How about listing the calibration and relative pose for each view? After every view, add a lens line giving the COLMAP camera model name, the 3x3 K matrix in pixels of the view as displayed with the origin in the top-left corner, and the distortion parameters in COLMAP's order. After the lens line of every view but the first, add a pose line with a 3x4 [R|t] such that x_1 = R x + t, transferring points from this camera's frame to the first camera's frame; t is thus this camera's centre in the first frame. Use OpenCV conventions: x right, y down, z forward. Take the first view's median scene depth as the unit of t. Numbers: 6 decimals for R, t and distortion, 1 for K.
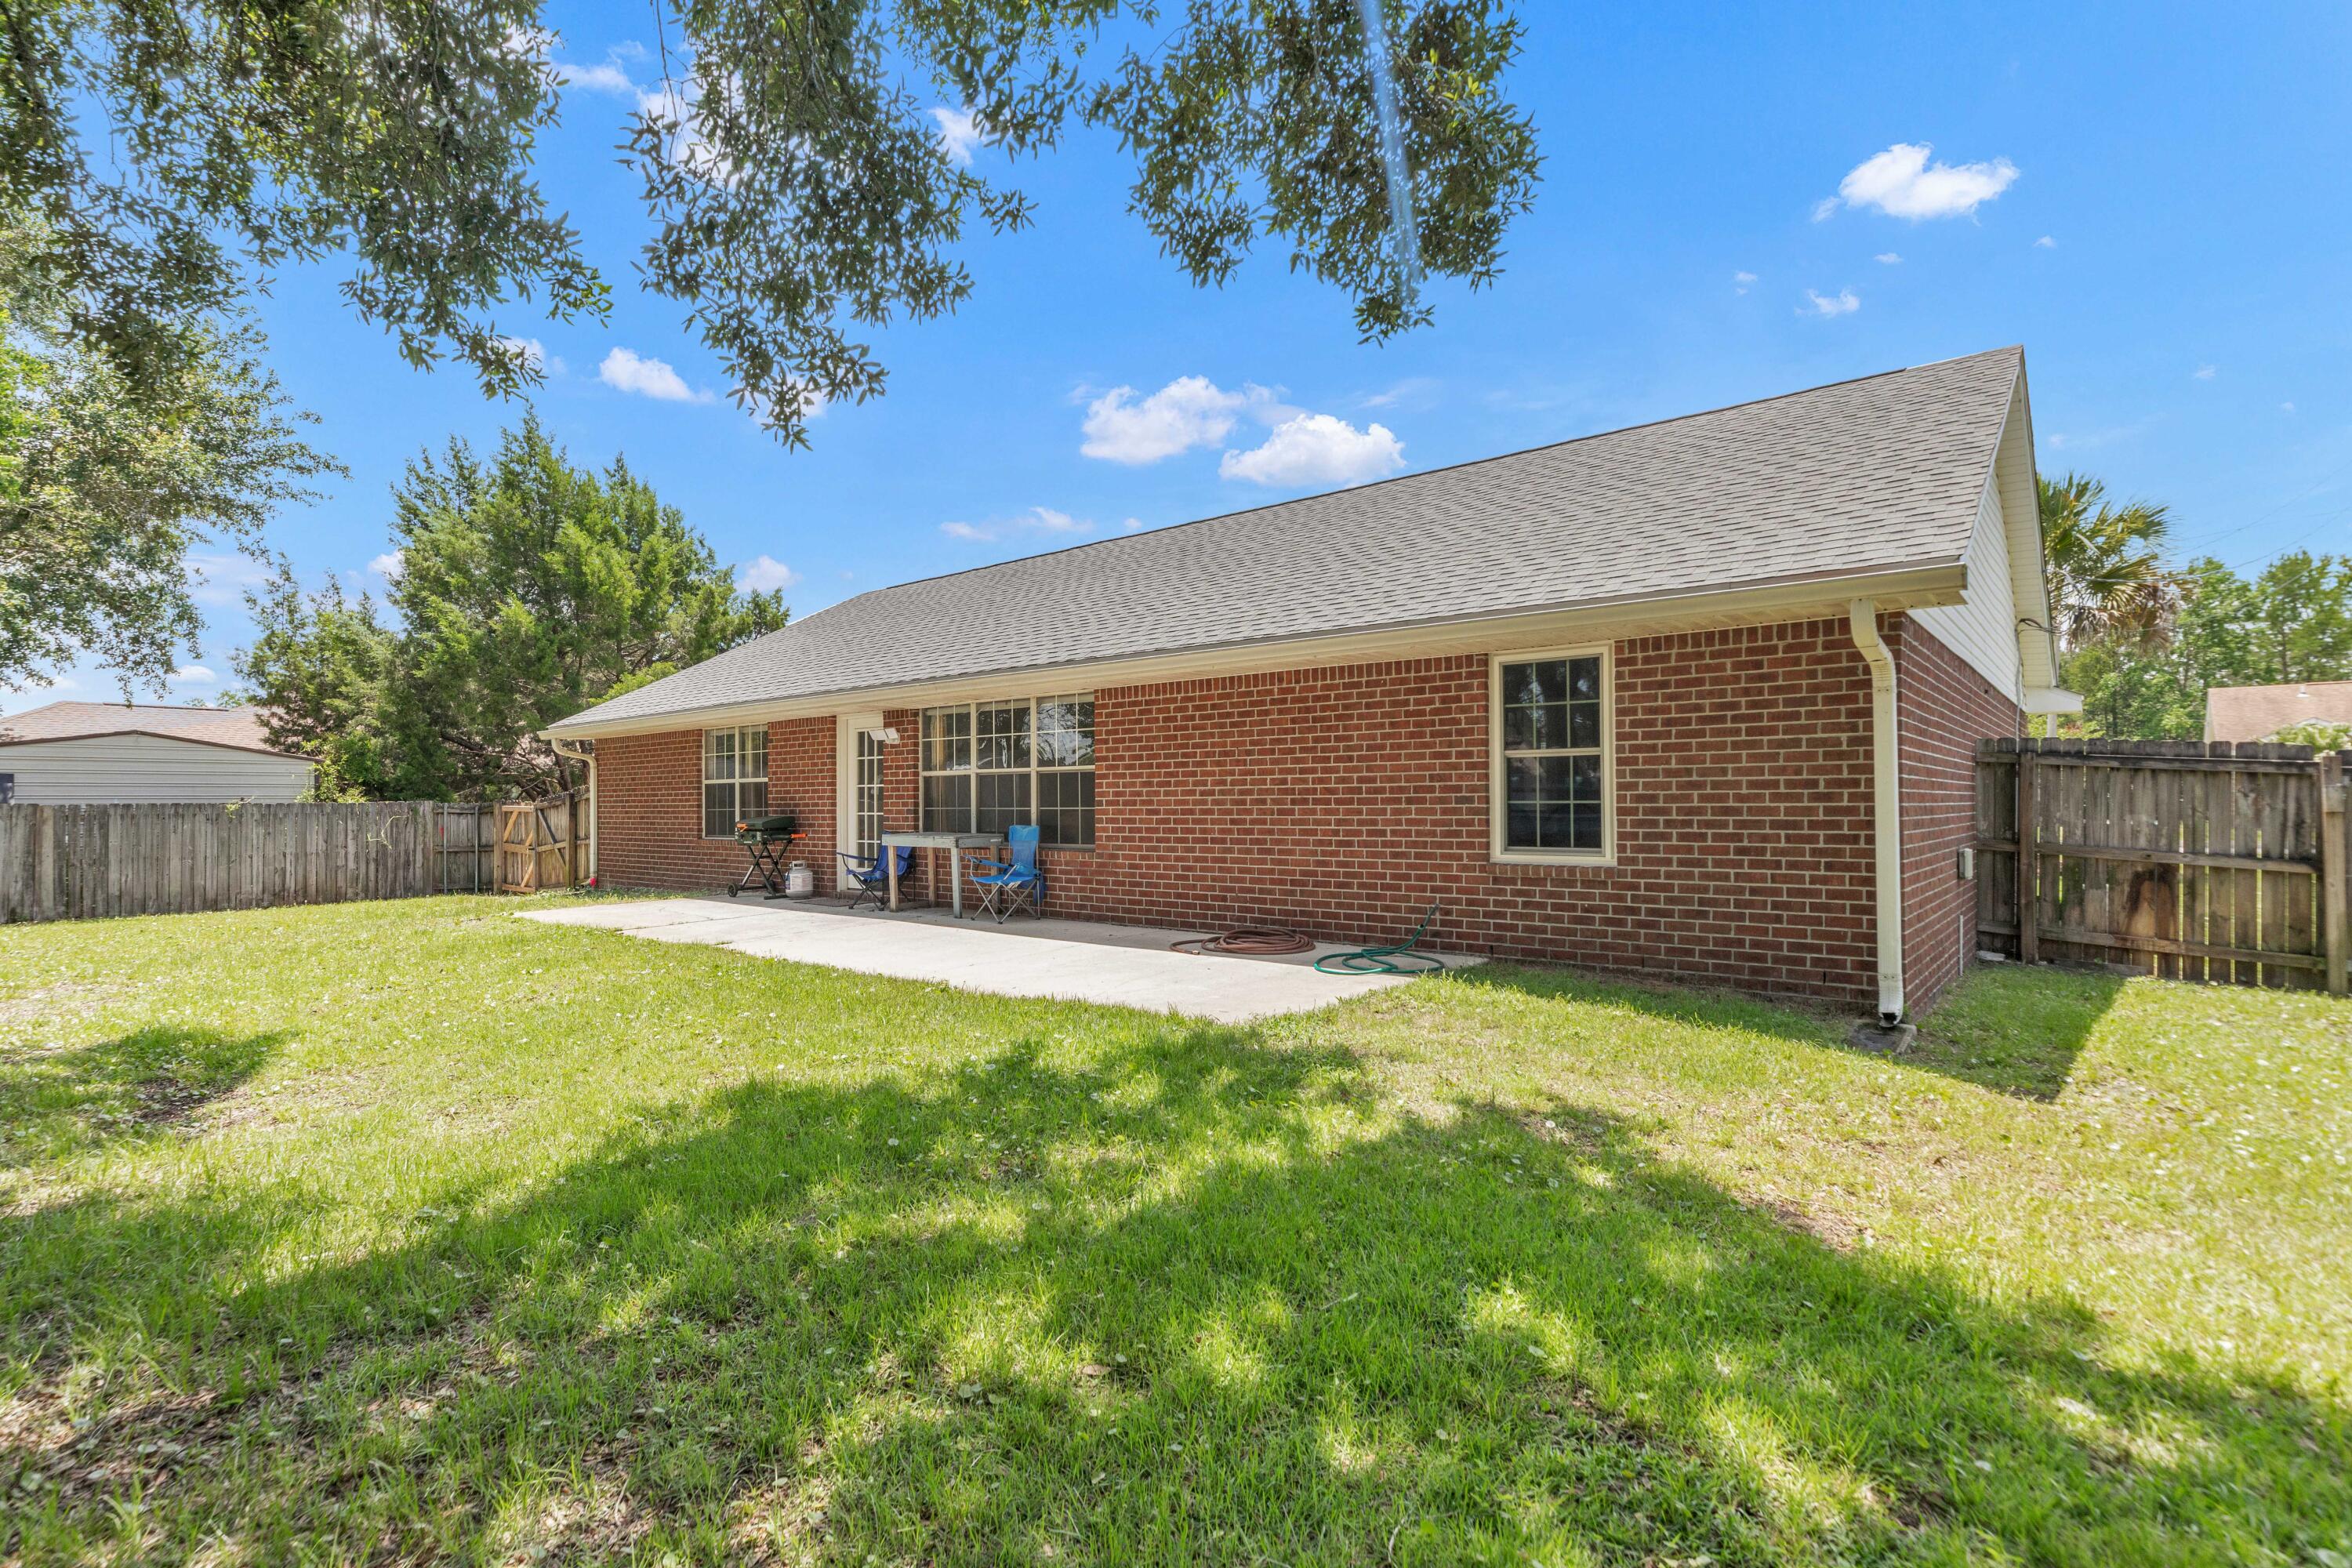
lens RADIAL K [[1181.3, 0, 1172.5], [0, 1181.3, 792.5], [0, 0, 1]] dist [0.000879, 0.000017]
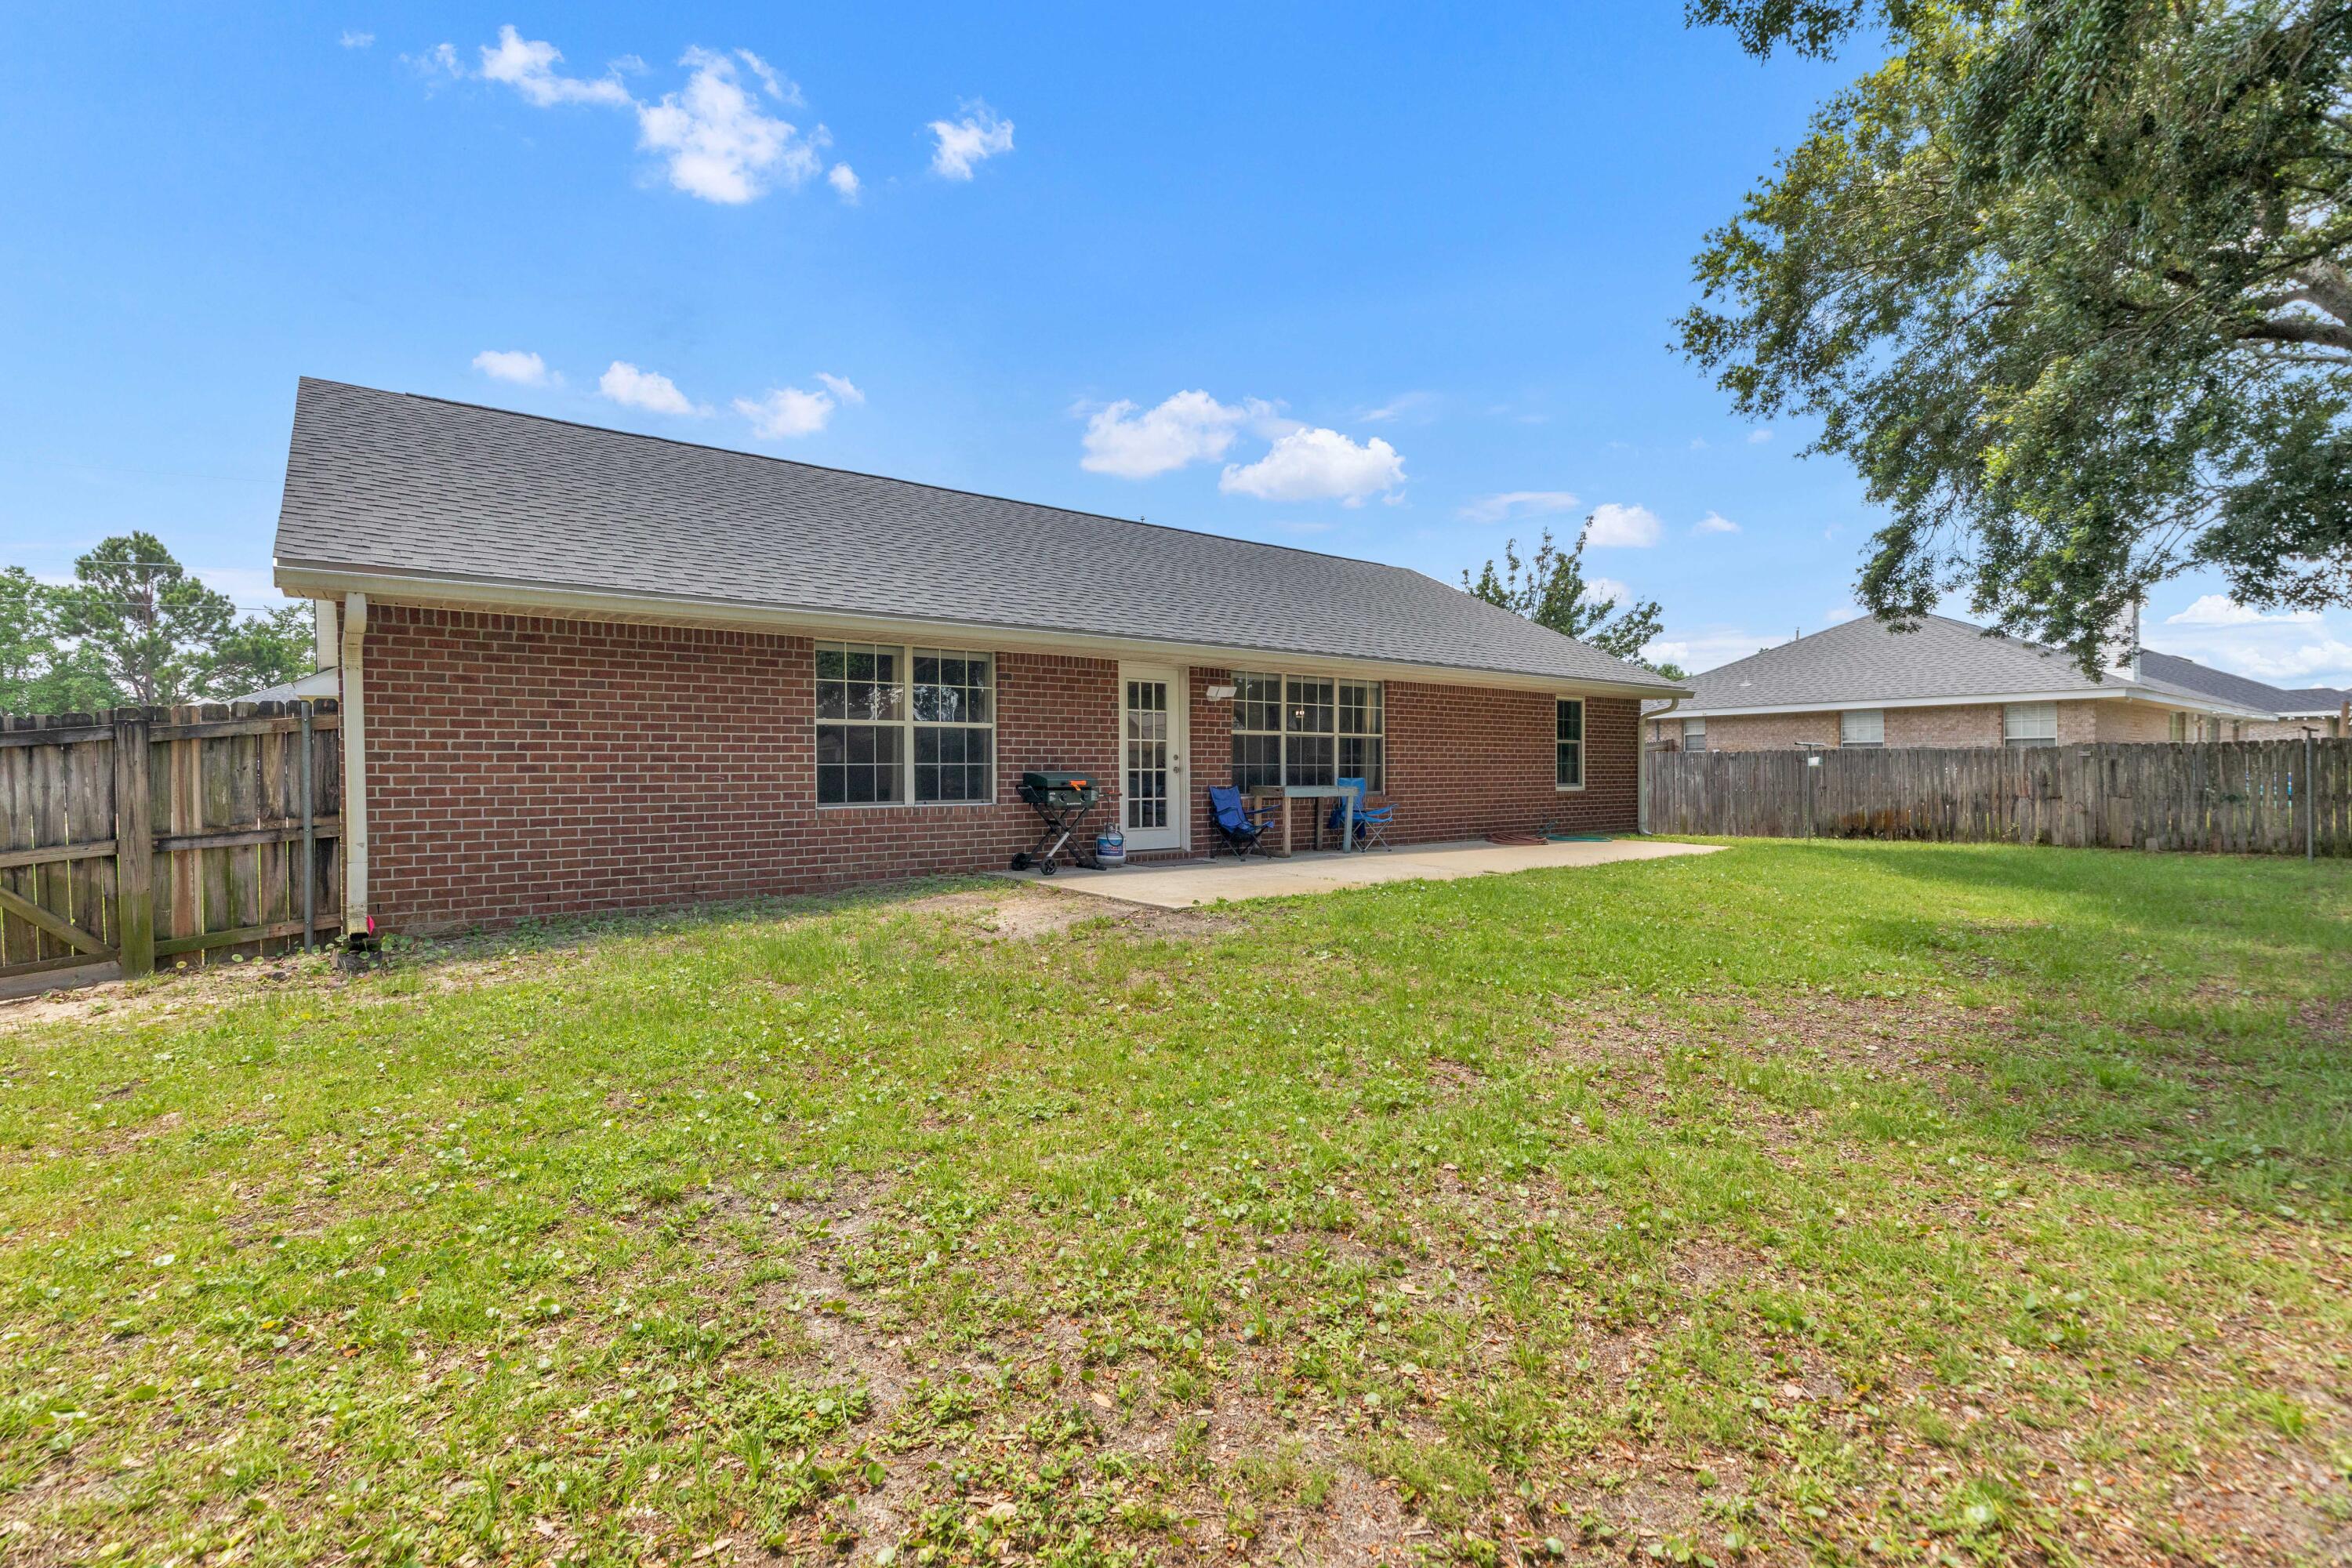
lens RADIAL K [[1084.4, 0, 1172.7], [0, 1084.4, 782.1], [0, 0, 1]] dist [0.009649, -0.001280]
pose [[0.180892, -0.006536, 0.983481, -1.279408], [-0.011835, 0.999891, 0.008822, 0.023701], [-0.983432, -0.013235, 0.180795, 0.937726]]
